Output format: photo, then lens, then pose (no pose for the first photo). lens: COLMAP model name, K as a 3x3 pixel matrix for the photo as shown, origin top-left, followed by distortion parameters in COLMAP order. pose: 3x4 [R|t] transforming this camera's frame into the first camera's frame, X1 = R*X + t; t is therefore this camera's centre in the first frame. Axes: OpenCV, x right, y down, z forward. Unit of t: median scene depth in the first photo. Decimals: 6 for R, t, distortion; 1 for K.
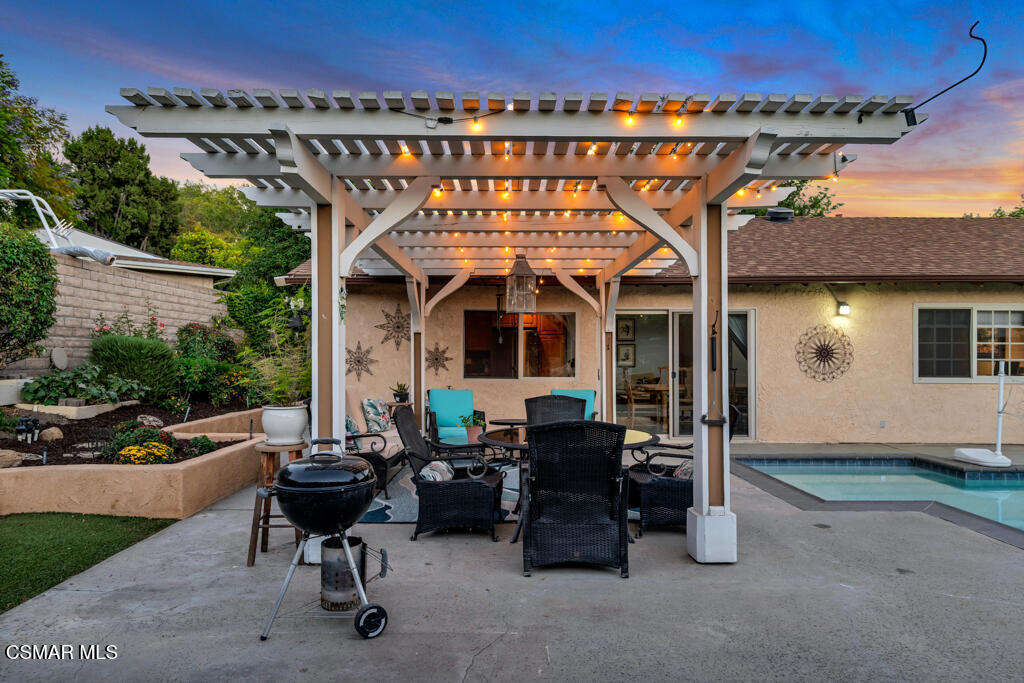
lens RADIAL K [[640.3, 0, 512.0], [0, 640.3, 341.5], [0, 0, 1]] dist [-0.000439, -0.000213]
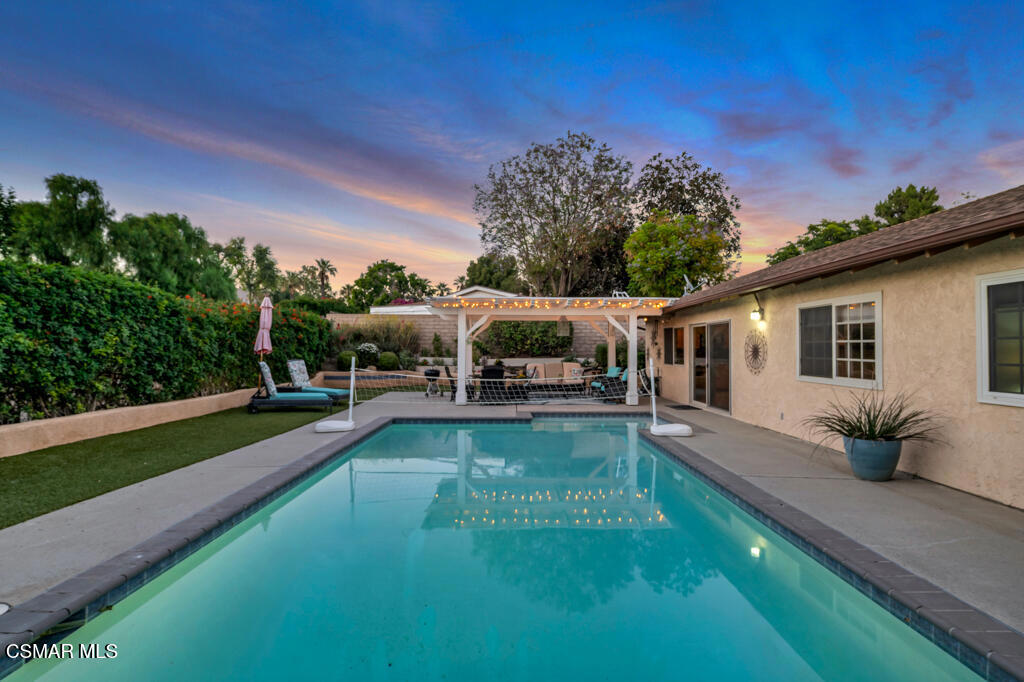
lens RADIAL K [[500.7, 0, 512.0], [0, 500.7, 341.0], [0, 0, 1]] dist [-0.013214, 0.000907]
pose [[0.001692, -0.016065, -0.999870, 1.435449], [0.016844, 0.999730, -0.016034, 0.005139], [0.999857, -0.016815, 0.001962, 0.534176]]
